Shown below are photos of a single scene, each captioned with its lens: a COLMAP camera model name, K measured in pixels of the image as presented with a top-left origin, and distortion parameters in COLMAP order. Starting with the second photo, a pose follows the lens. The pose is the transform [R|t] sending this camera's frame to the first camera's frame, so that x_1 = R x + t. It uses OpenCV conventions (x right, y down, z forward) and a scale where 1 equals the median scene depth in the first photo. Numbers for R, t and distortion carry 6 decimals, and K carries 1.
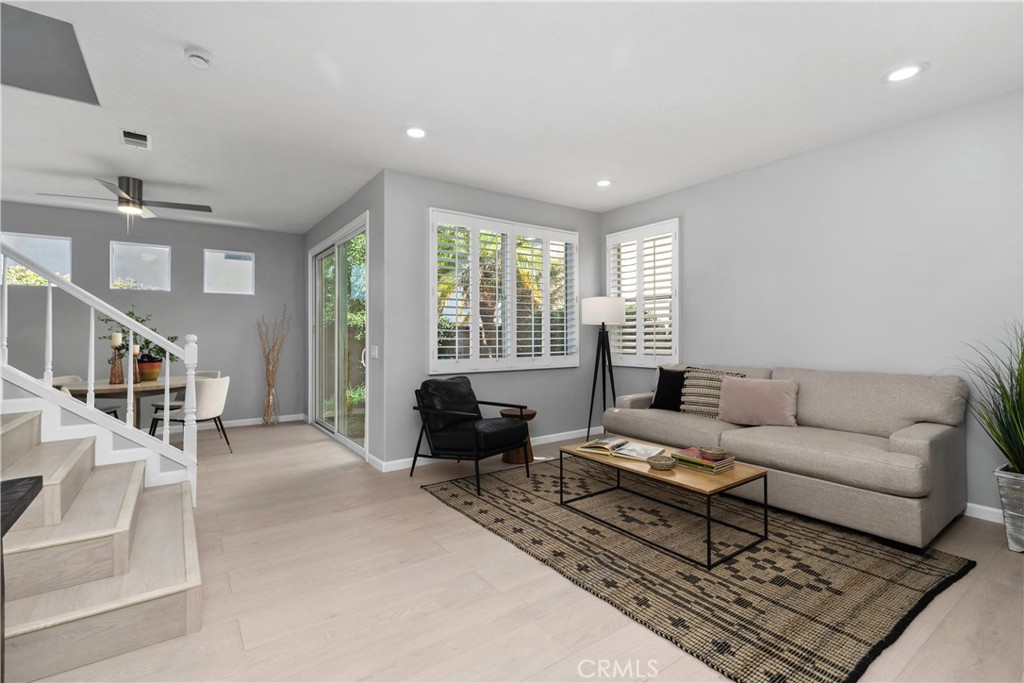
lens RADIAL K [[469.2, 0, 503.6], [0, 469.2, 333.2], [0, 0, 1]] dist [0.005694, -0.000041]
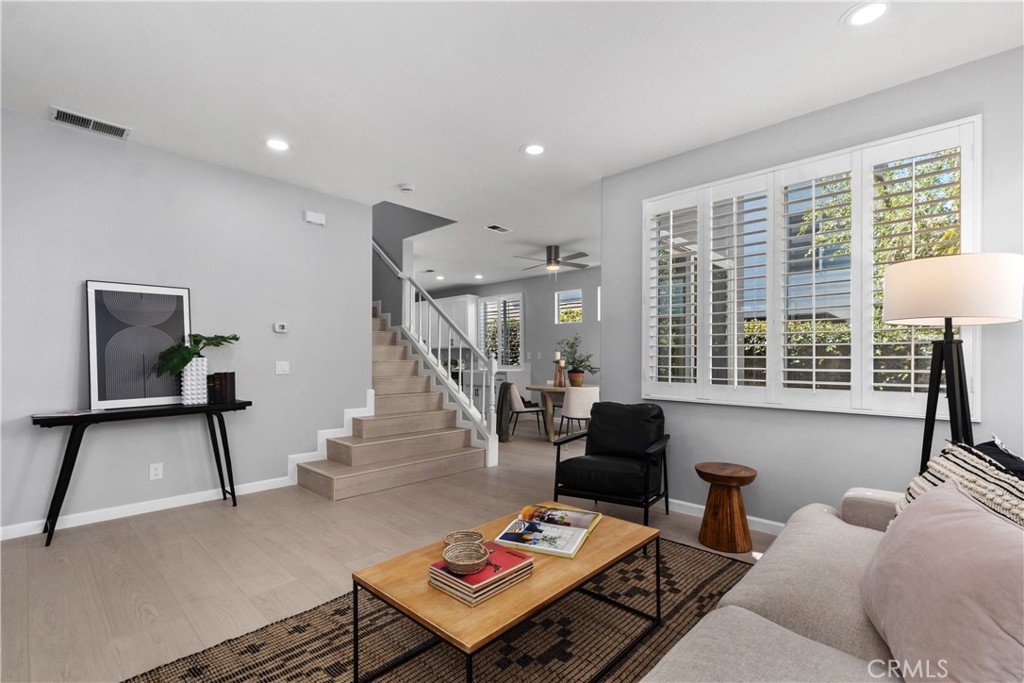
lens RADIAL K [[469.2, 0, 505.9], [0, 469.2, 362.1], [0, 0, 1]] dist [0.005694, -0.000041]
pose [[0.182437, 0.012410, -0.983139, 0.618527], [0.002128, 0.999913, 0.013016, 0.010383], [0.983215, -0.004467, 0.182395, 0.590508]]
